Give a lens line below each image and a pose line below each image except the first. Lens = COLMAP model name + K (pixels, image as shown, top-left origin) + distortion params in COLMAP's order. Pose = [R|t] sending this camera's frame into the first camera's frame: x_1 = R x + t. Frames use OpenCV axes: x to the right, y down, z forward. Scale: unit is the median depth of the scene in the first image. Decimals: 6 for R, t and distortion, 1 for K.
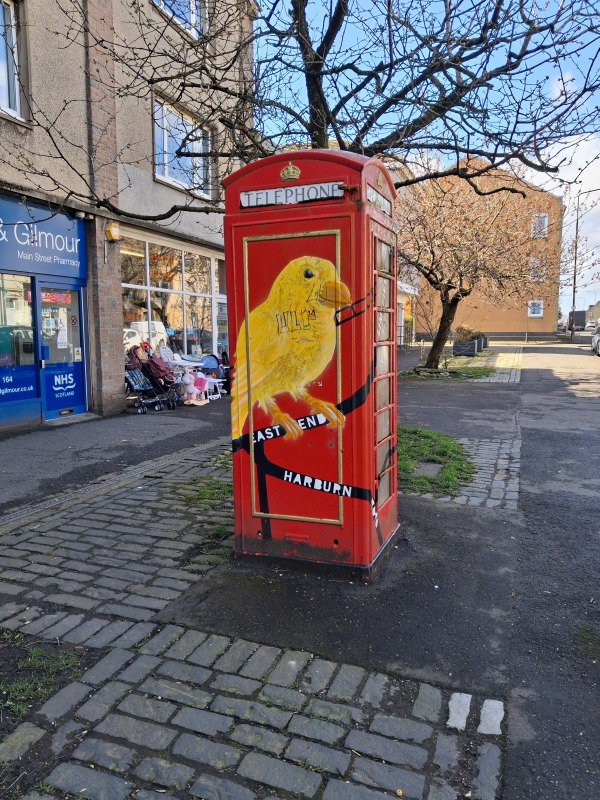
lens RADIAL K [[632.8, 0, 253.5], [0, 632.8, 399.2], [0, 0, 1]] dist [0.003082, 0.000050]
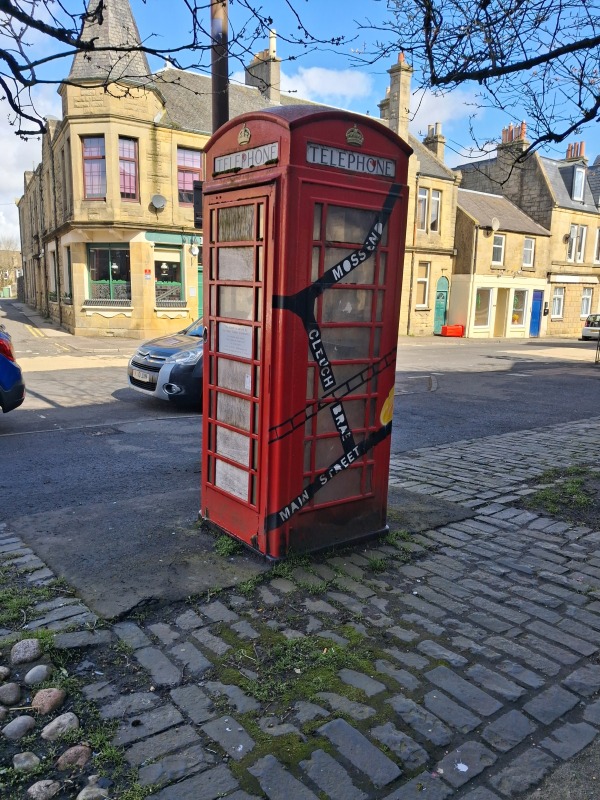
lens RADIAL K [[631.9, 0, 292.3], [0, 631.9, 413.7], [0, 0, 1]] dist [0.003802, -0.007304]
pose [[-0.879814, -0.099851, 0.464712, -0.309523], [0.035429, 0.961190, 0.273605, -0.193586], [-0.473996, 0.257186, -0.842130, 1.667365]]
